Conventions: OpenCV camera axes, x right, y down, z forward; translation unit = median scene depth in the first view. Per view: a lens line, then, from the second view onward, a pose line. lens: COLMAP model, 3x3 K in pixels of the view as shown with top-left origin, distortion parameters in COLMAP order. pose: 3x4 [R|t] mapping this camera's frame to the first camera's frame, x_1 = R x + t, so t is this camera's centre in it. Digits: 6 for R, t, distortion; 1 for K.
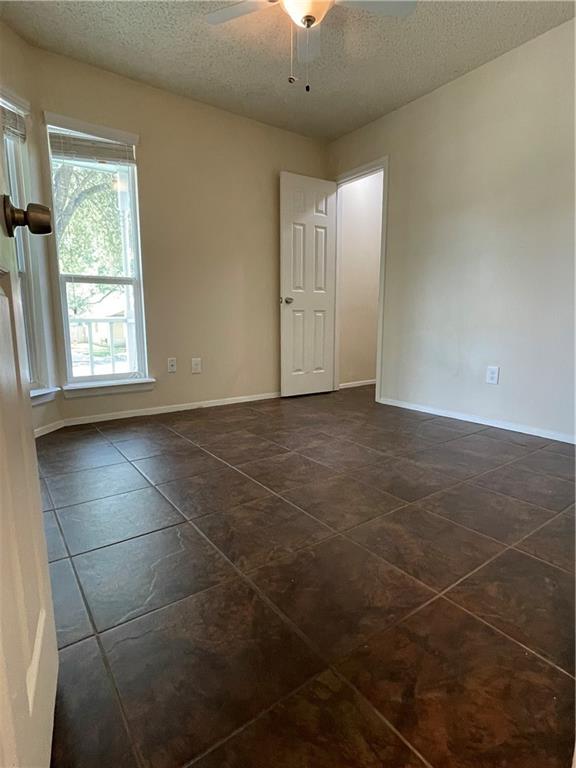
lens RADIAL K [[399.4, 0, 290.9], [0, 399.4, 382.8], [0, 0, 1]] dist [-0.024817, 0.000289]
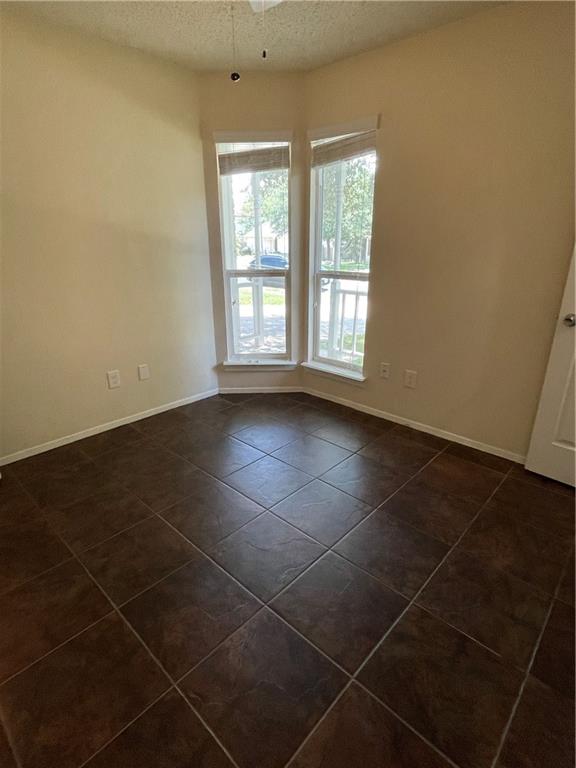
lens RADIAL K [[399.4, 0, 287.6], [0, 399.4, 383.7], [0, 0, 1]] dist [-0.024817, 0.000289]
pose [[0.171812, 0.335808, -0.926128, 0.607662], [-0.147817, 0.938252, 0.312782, -0.310650], [0.973977, 0.083158, 0.210841, 0.670365]]
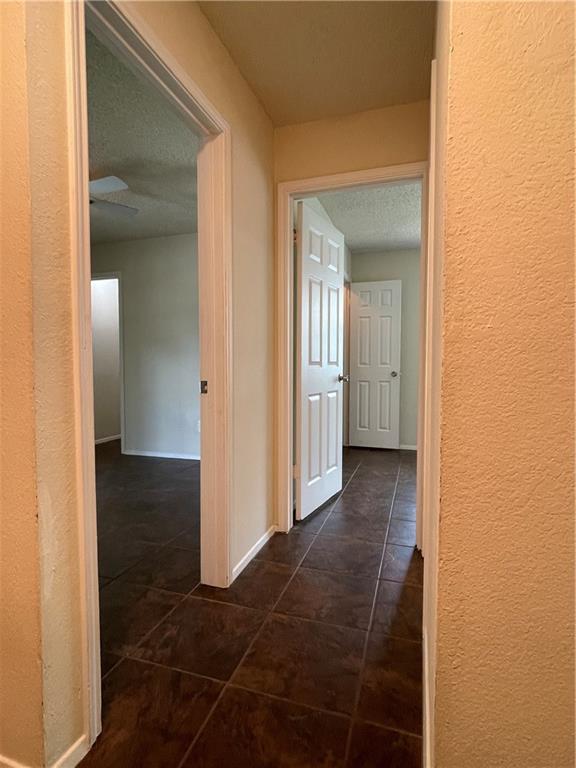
lens RADIAL K [[399.4, 0, 288.8], [0, 399.4, 384.5], [0, 0, 1]] dist [-0.024817, 0.000289]
pose [[0.813928, -0.031353, 0.580119, -0.104125], [0.094601, 0.992368, -0.079095, -0.026763], [-0.573212, 0.119257, 0.810683, -0.446775]]
